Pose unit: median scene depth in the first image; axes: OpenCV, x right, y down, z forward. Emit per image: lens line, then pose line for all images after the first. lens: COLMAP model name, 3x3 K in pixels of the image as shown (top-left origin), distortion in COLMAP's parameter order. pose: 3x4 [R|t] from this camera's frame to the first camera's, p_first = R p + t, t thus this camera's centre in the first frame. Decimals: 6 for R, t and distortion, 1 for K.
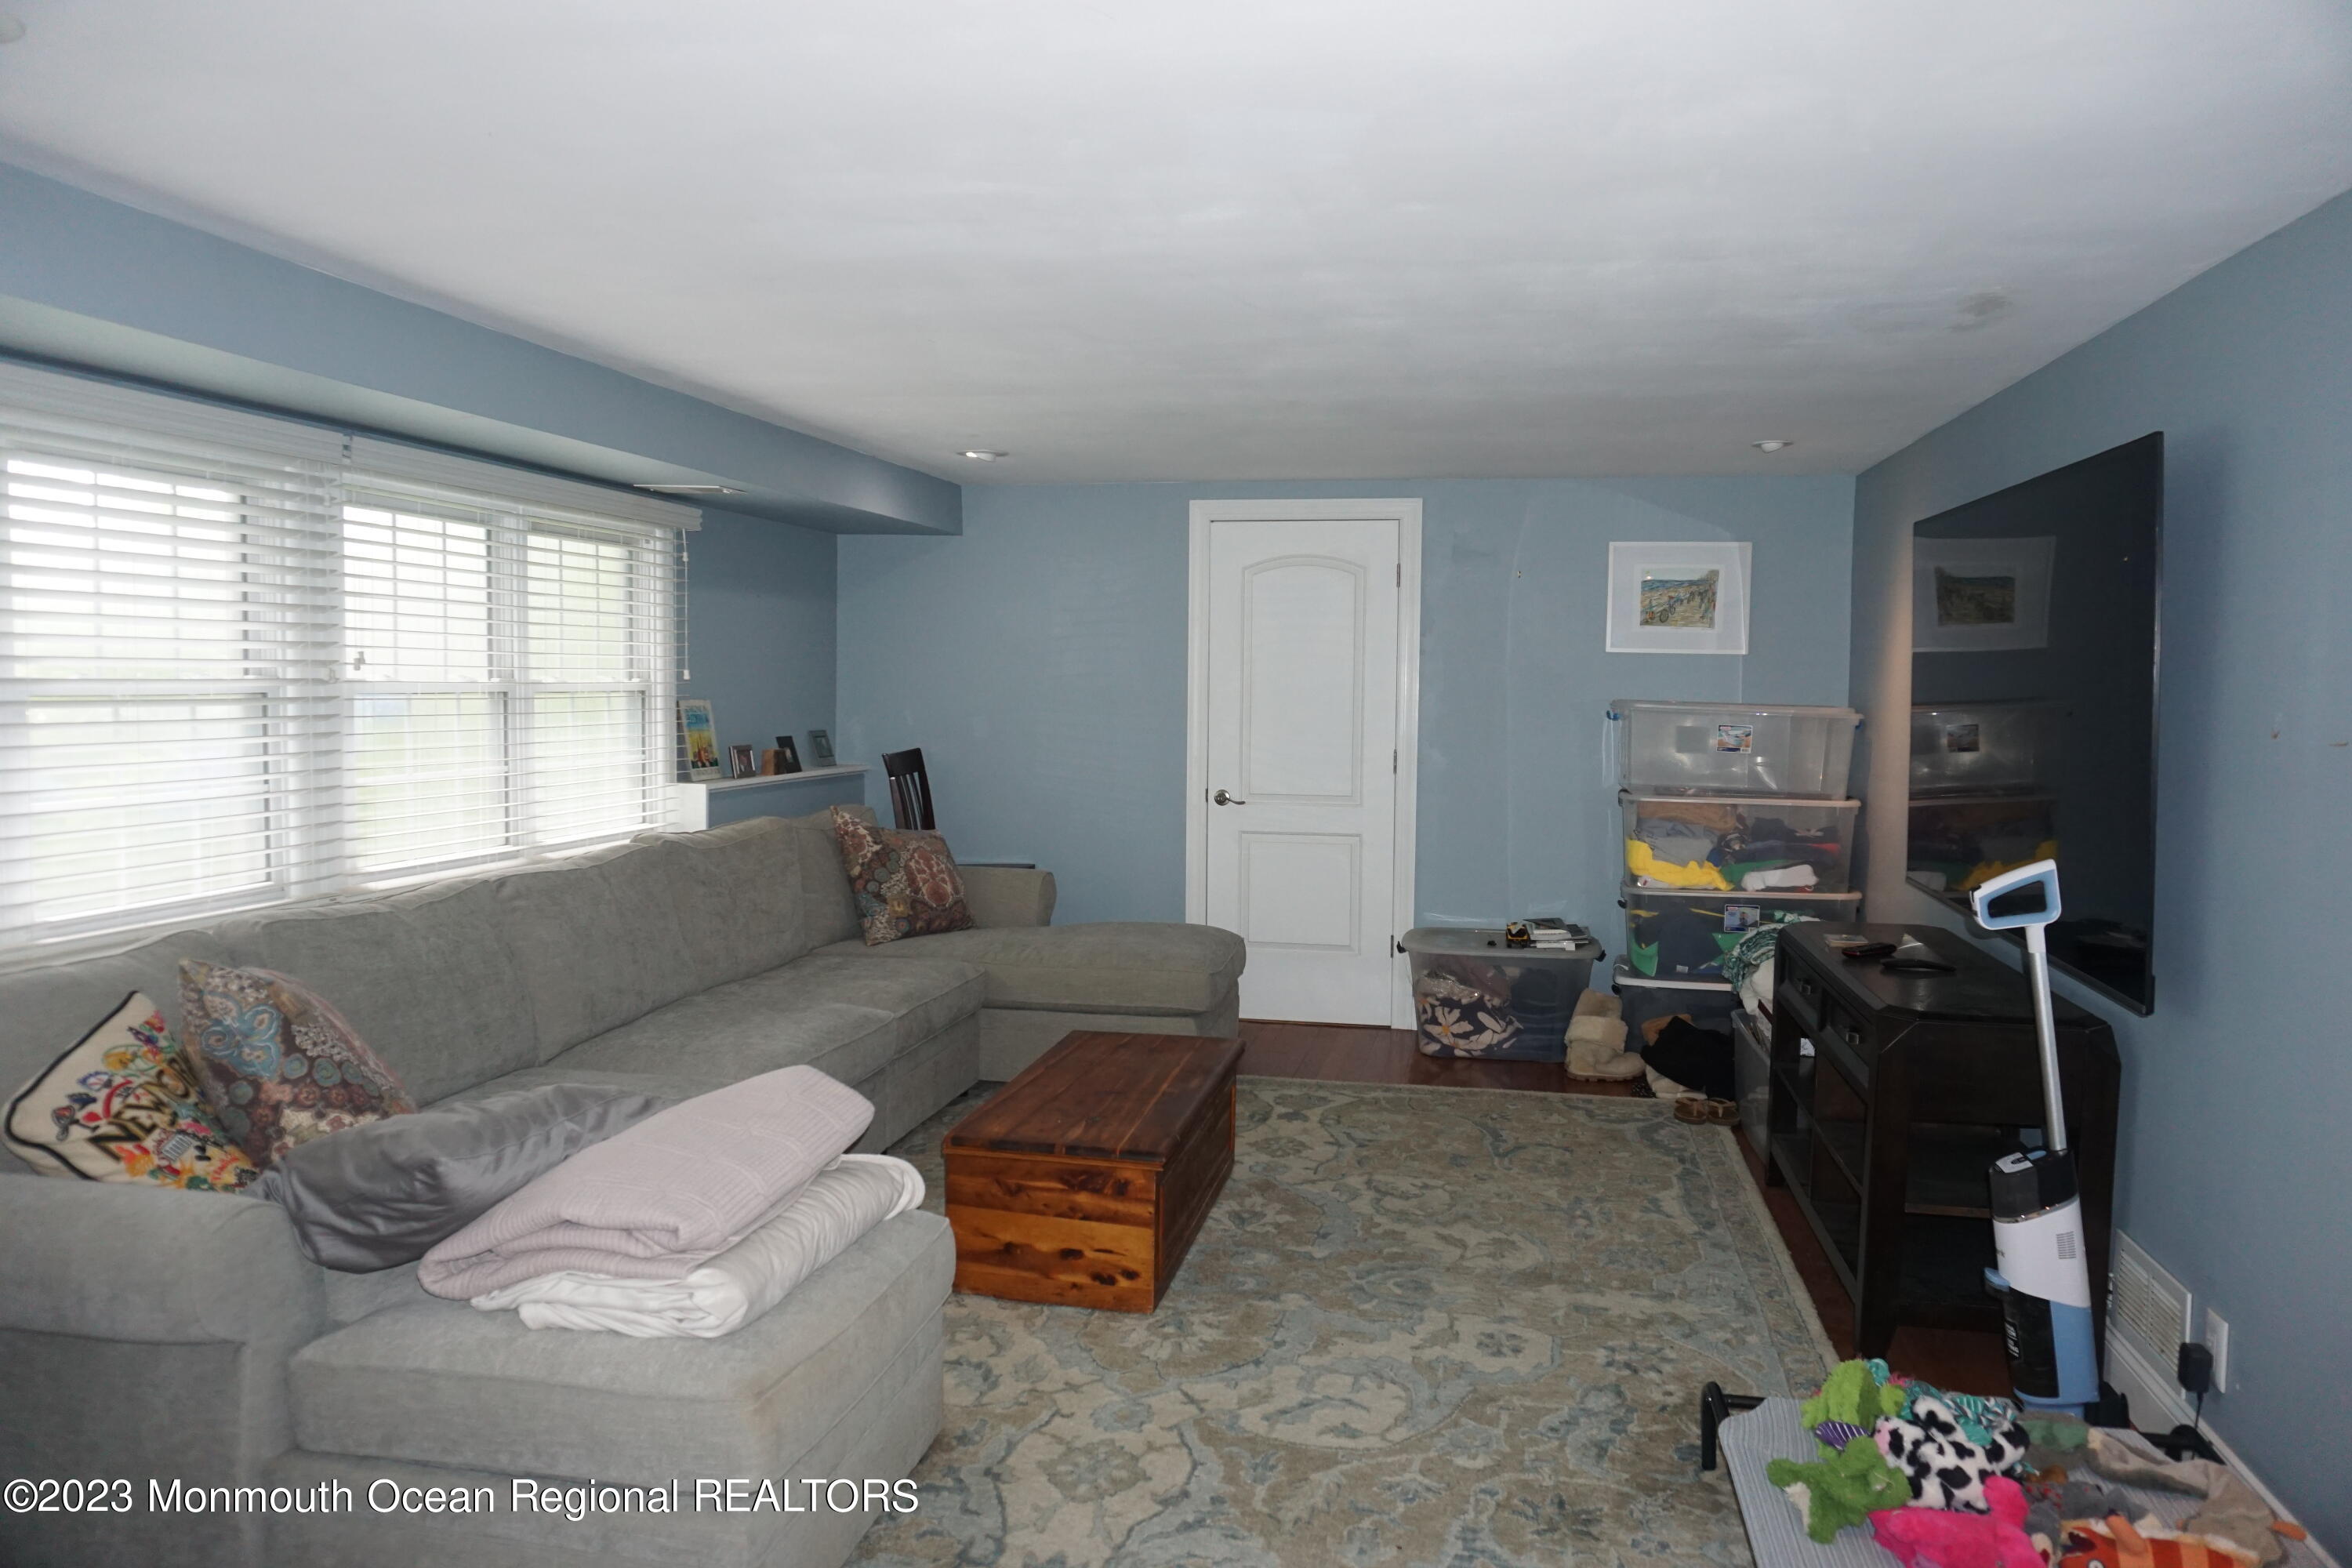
lens RADIAL K [[1560.4, 0, 1176.0], [0, 1560.4, 784.0], [0, 0, 1]] dist [-0.067577, 0.024181]
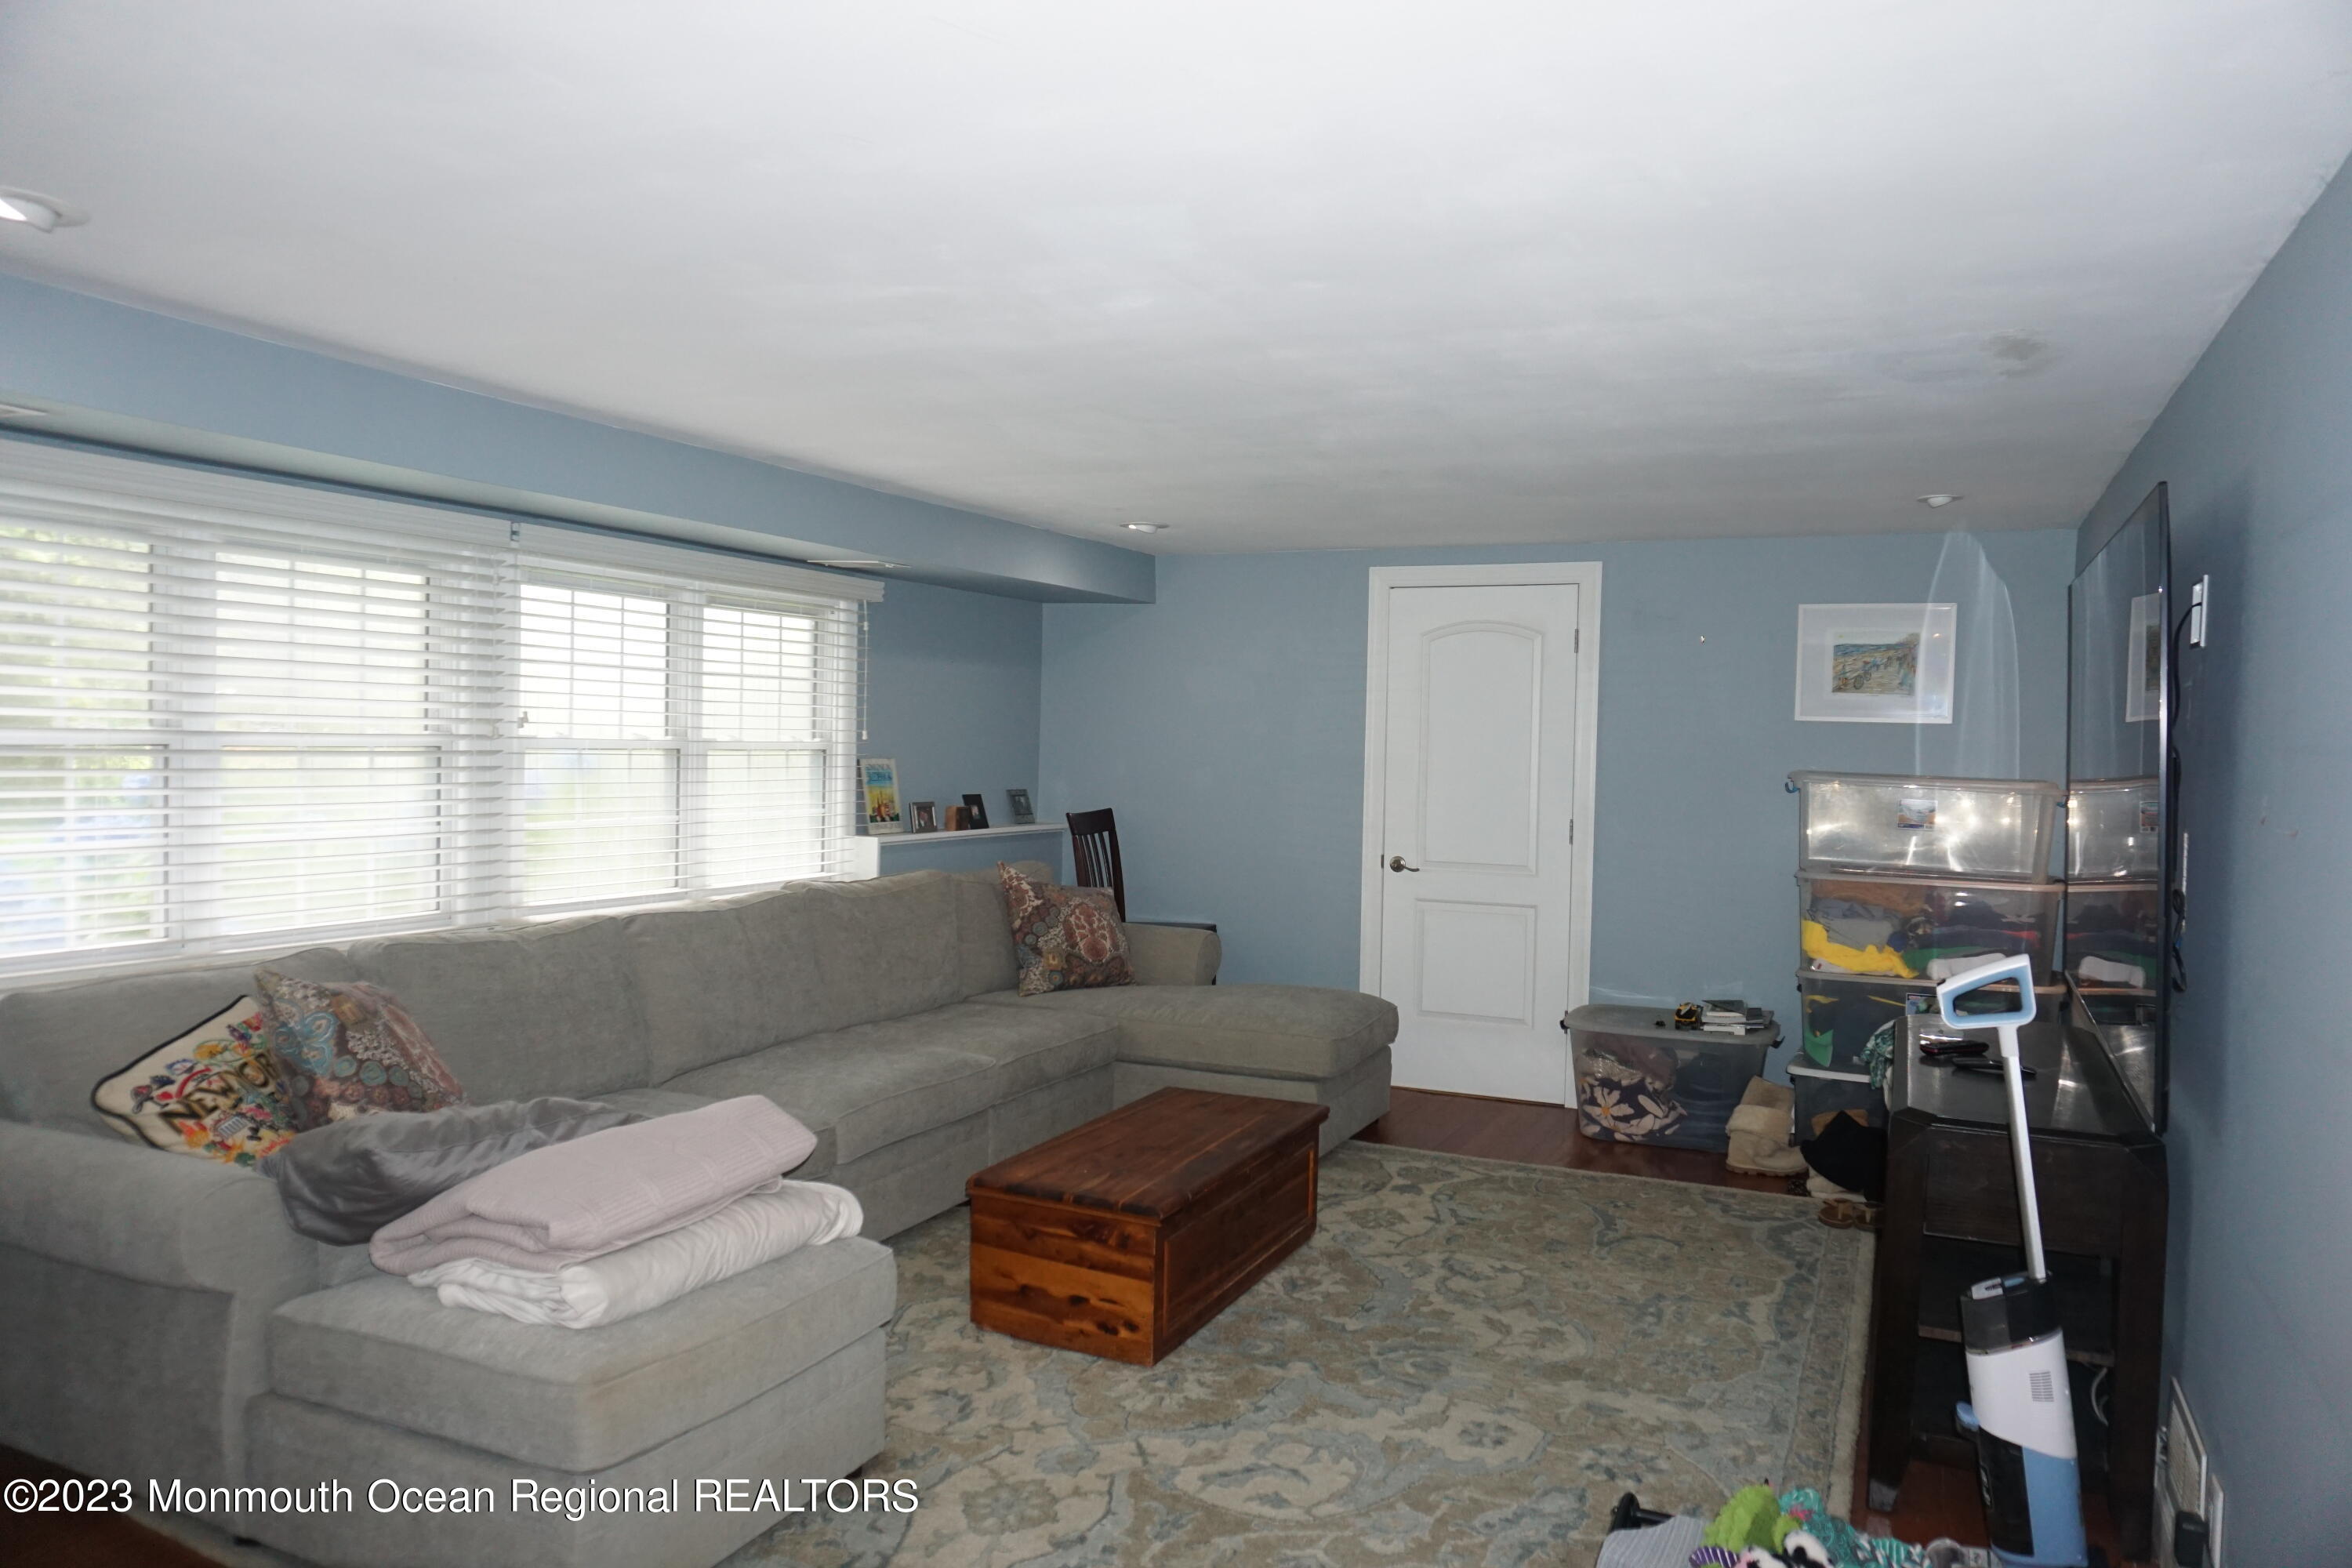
lens RADIAL K [[1557.6, 0, 1176.0], [0, 1557.6, 784.0], [0, 0, 1]] dist [-0.084110, 0.039371]
pose [[0.972663, 0.016264, -0.231653, 0.197402], [-0.025718, 0.998953, -0.037846, -0.001907], [0.230795, 0.042769, 0.972062, 0.004767]]
